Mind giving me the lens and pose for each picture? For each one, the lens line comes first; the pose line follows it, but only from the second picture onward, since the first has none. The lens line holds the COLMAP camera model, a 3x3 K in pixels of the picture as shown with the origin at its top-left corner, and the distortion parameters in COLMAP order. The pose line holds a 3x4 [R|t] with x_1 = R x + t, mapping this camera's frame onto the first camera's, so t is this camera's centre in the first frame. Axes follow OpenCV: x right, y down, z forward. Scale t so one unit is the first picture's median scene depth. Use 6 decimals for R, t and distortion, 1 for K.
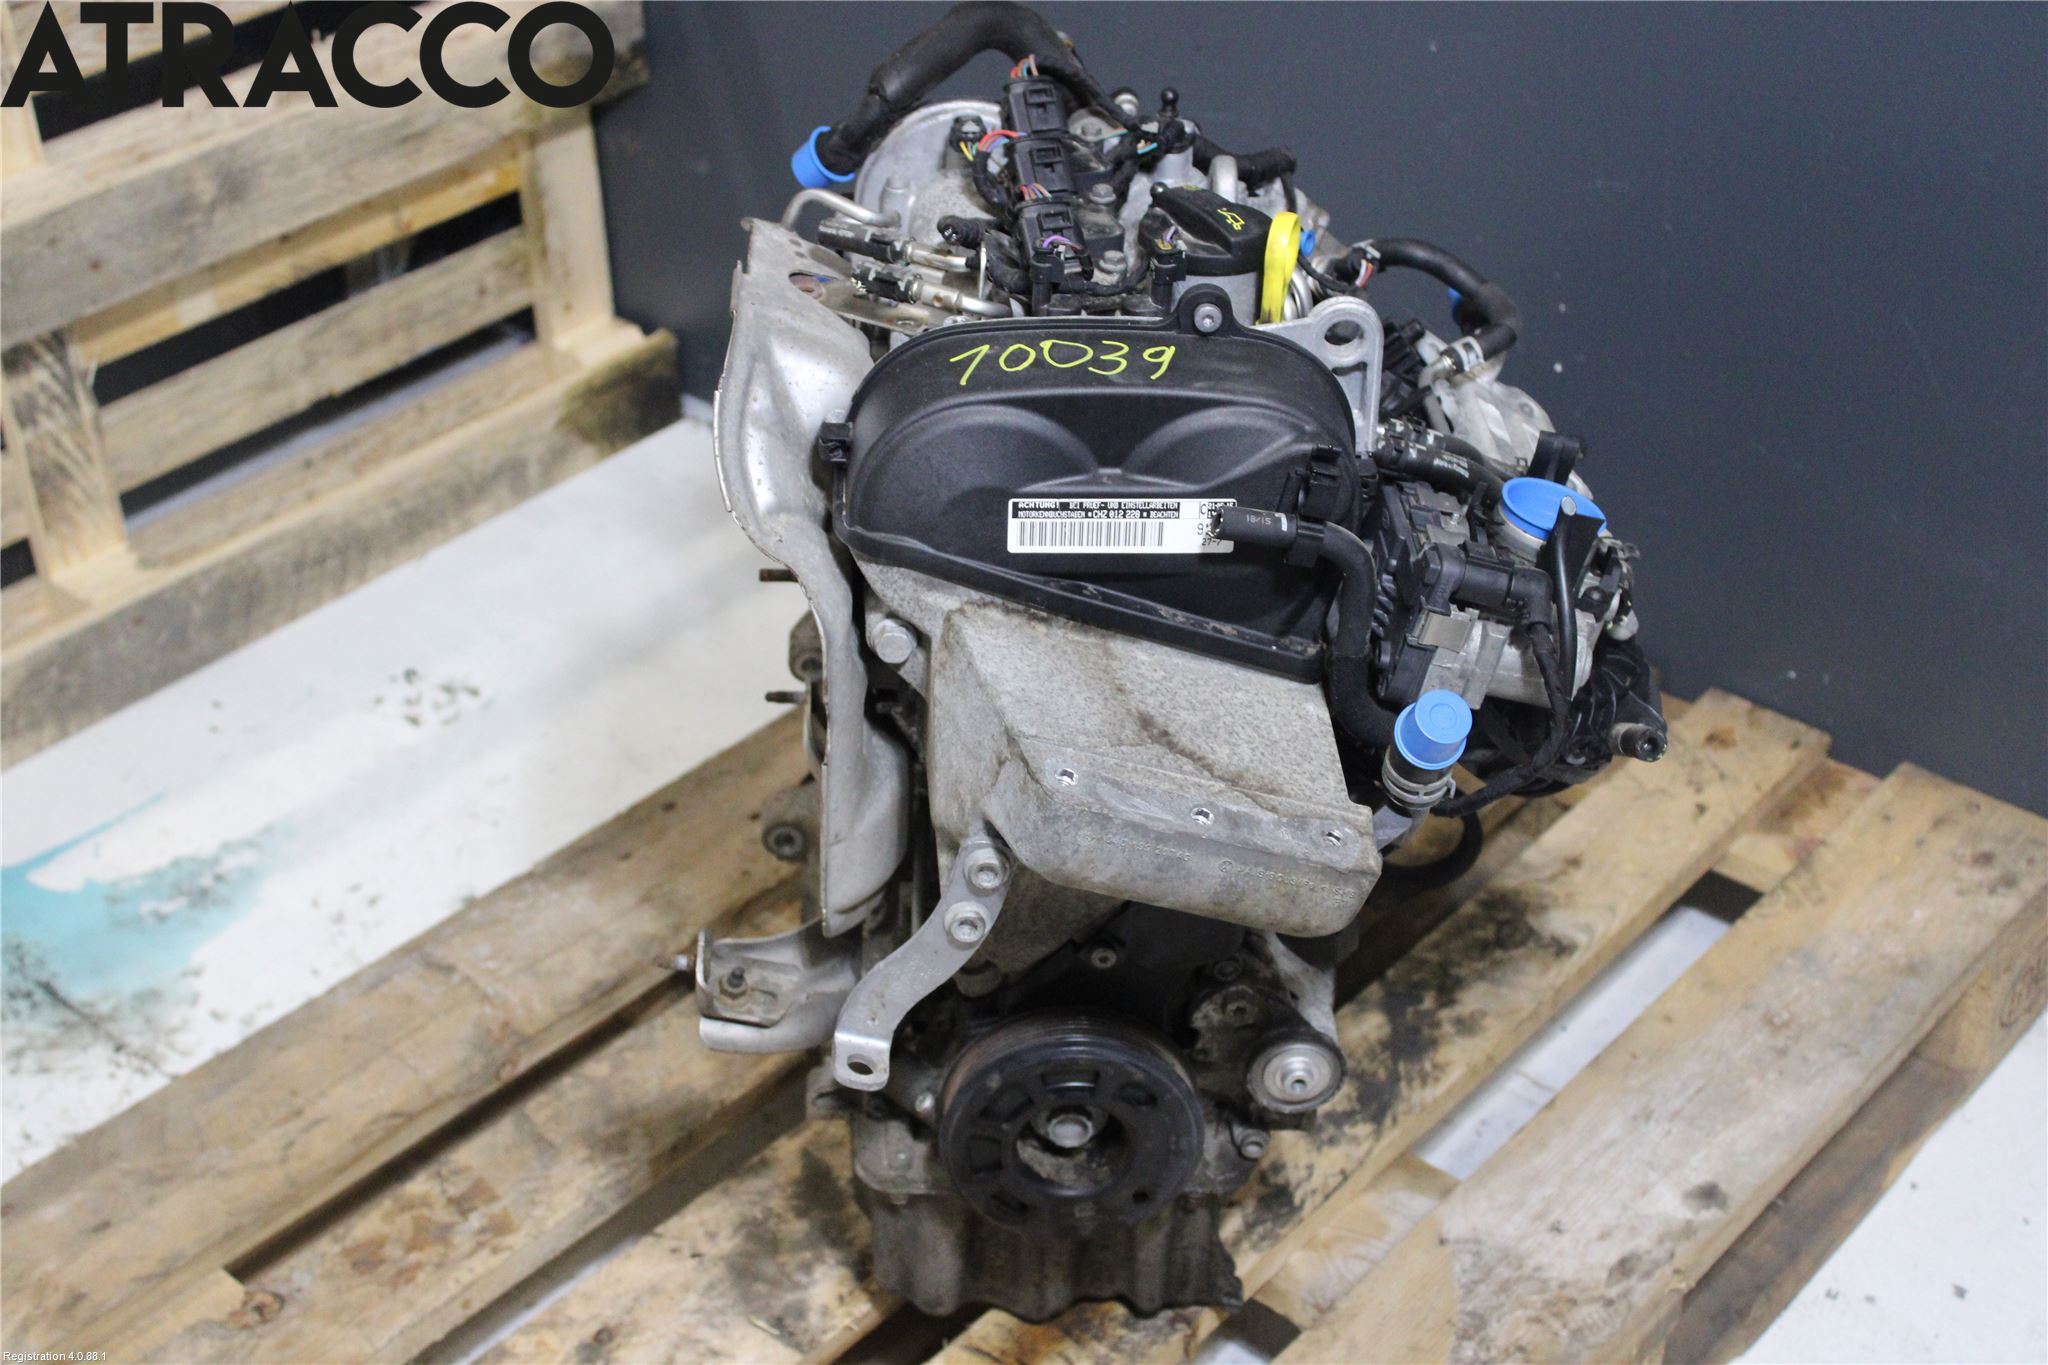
lens RADIAL K [[2918.0, 0, 1024.0], [0, 2918.0, 682.5], [0, 0, 1]] dist [-0.038288, -0.034990]
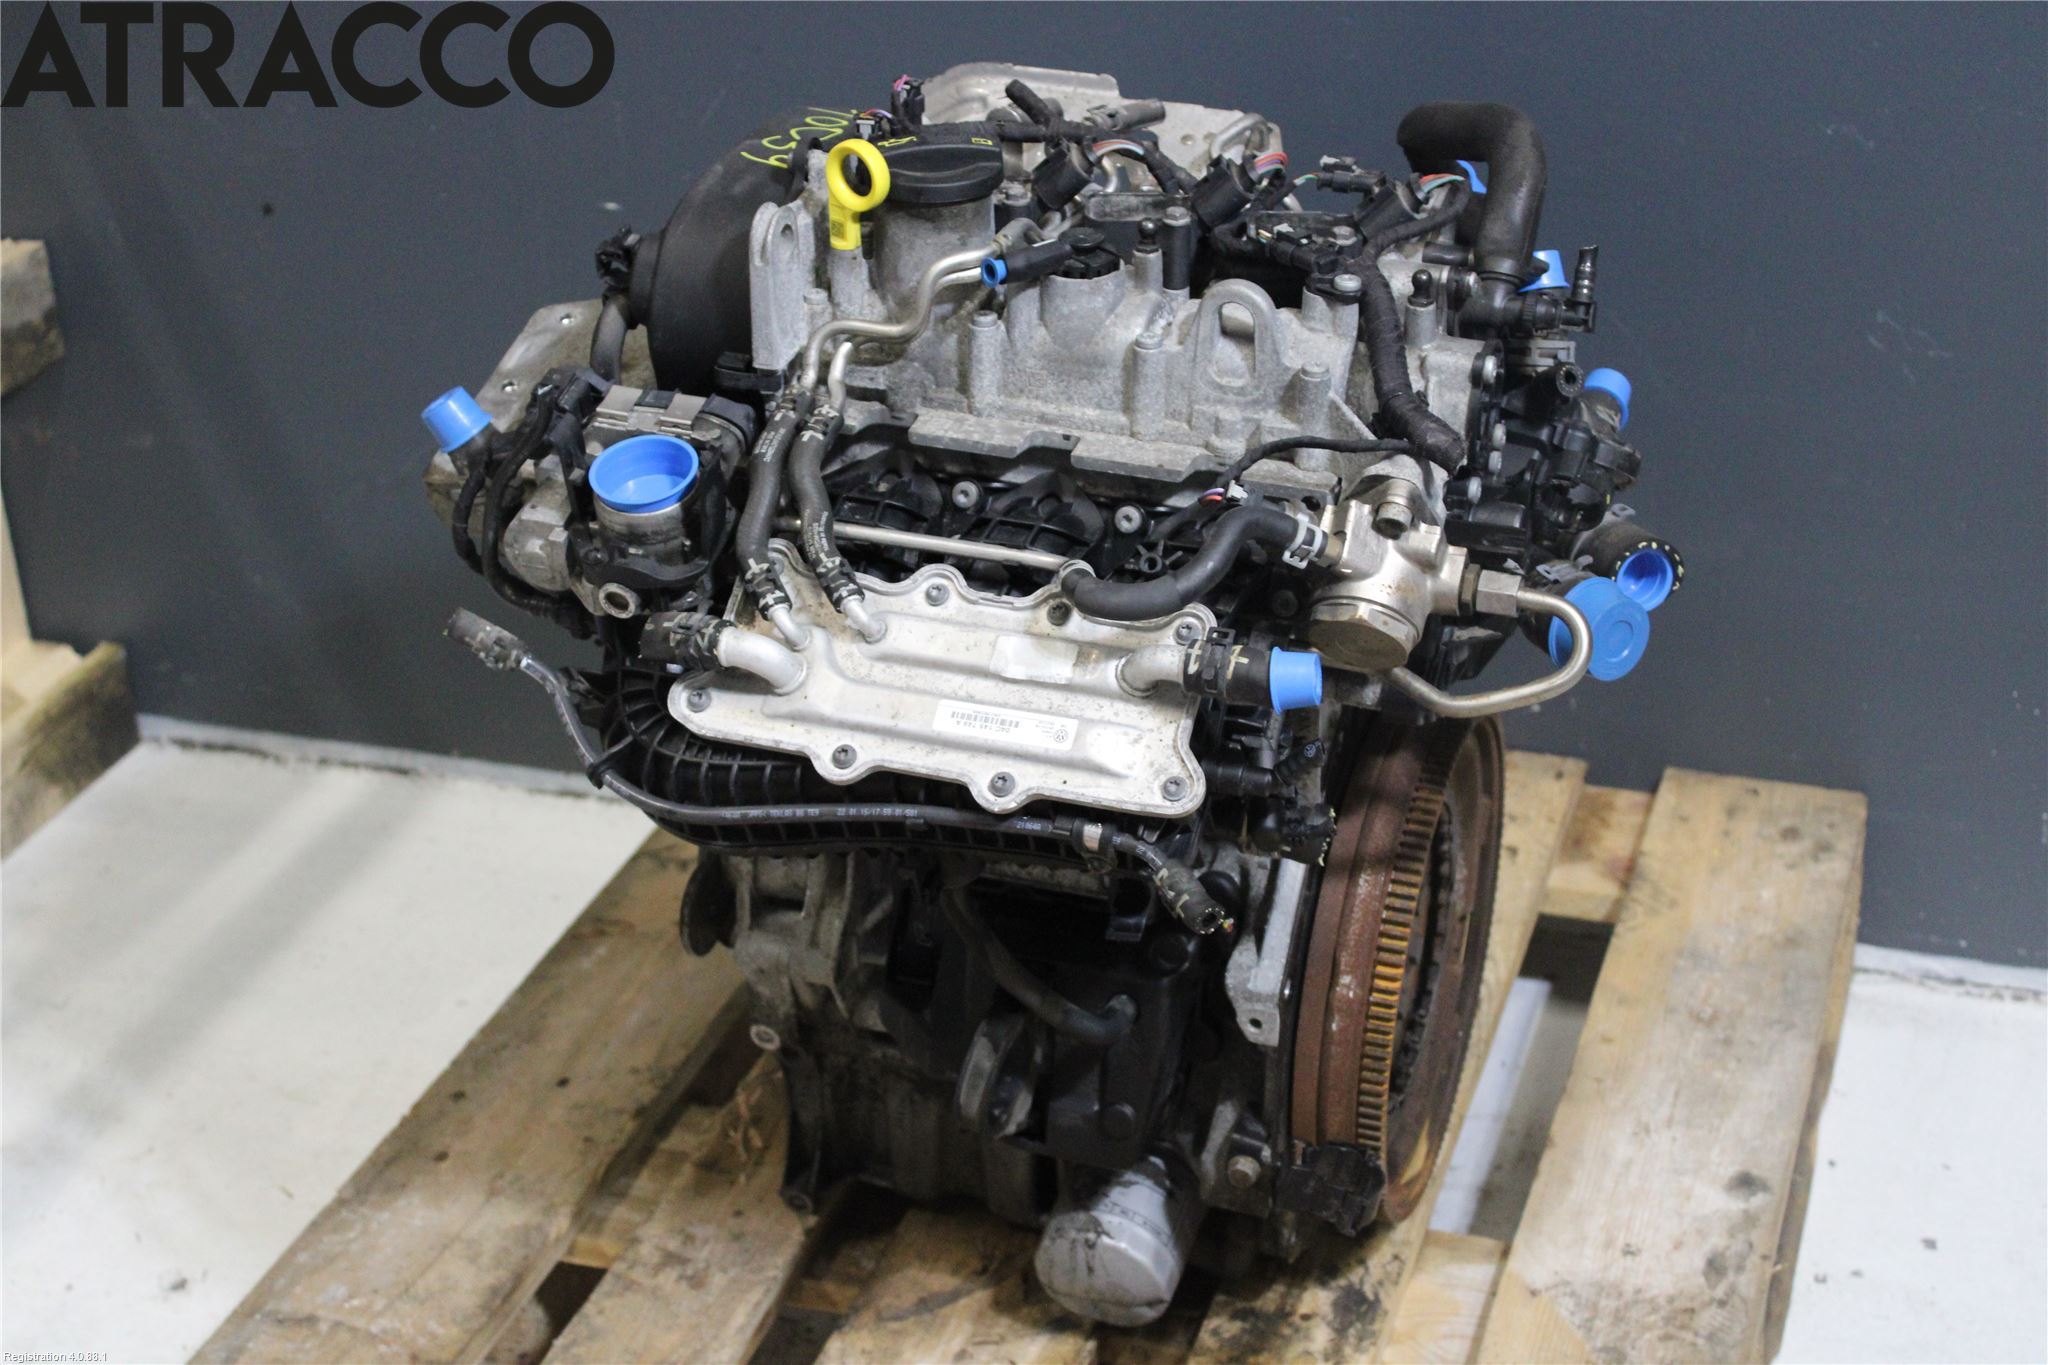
lens RADIAL K [[3211.8, 0, 1024.0], [0, 3211.8, 682.5], [0, 0, 1]] dist [-0.039017, 0.082395]
pose [[0.920965, -0.185480, 0.342667, -0.355008], [0.226137, 0.970604, -0.082404, 0.052564], [-0.317309, 0.153381, 0.935836, 0.055591]]
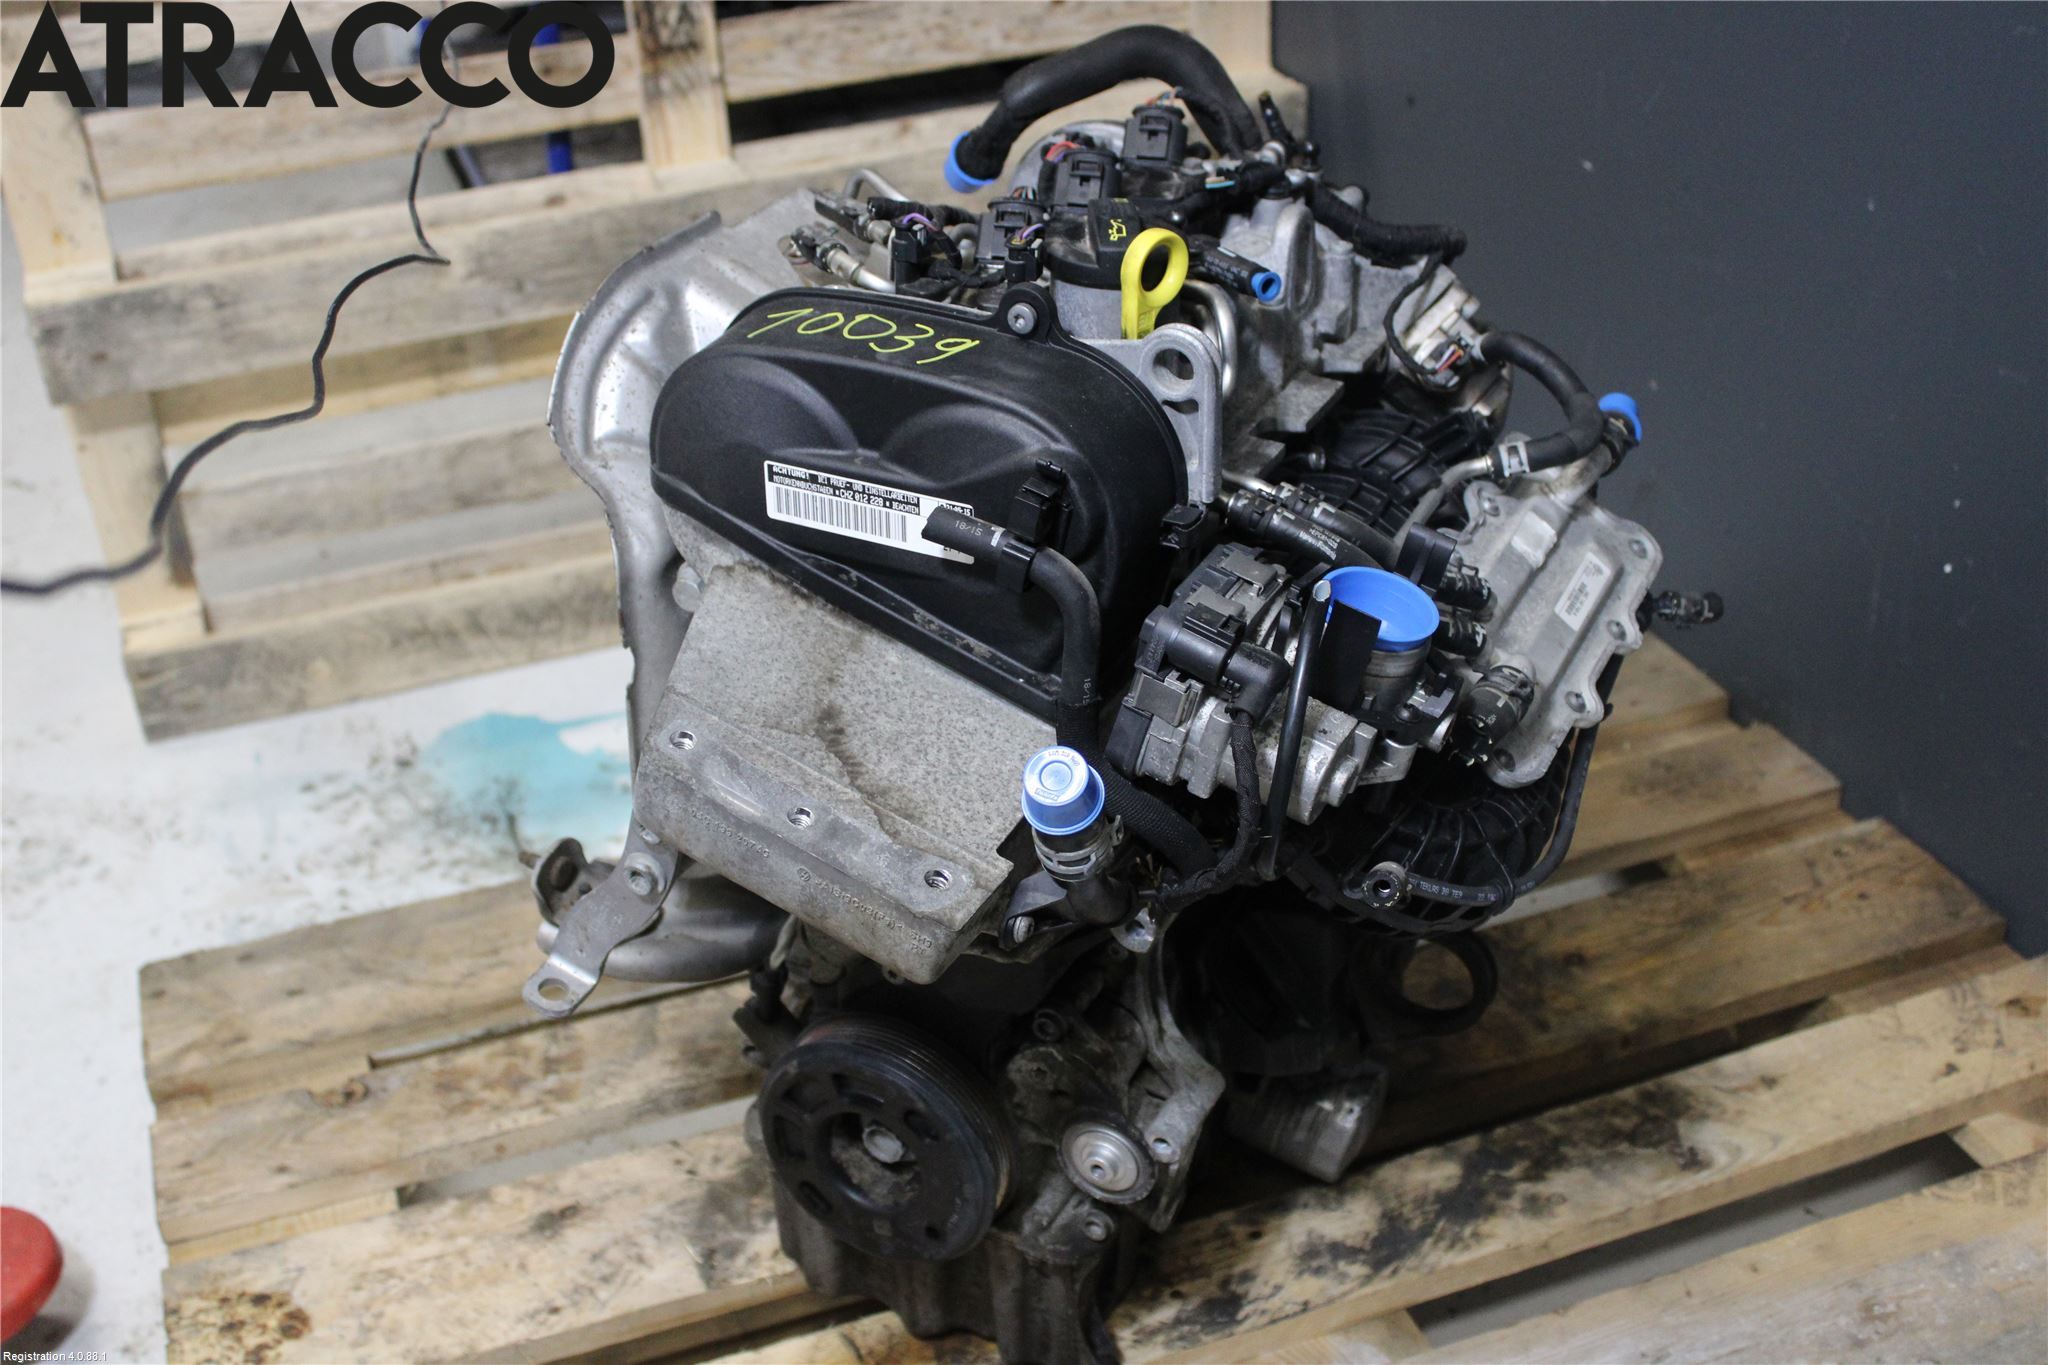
lens RADIAL K [[2423.9, 0, 1024.0], [0, 2423.9, 682.5], [0, 0, 1]] dist [-0.069653, 0.027541]
pose [[0.872420, 0.221646, -0.435610, 0.363232], [-0.239015, 0.970895, 0.015321, -0.020001], [0.426327, 0.090750, 0.900005, 0.264989]]
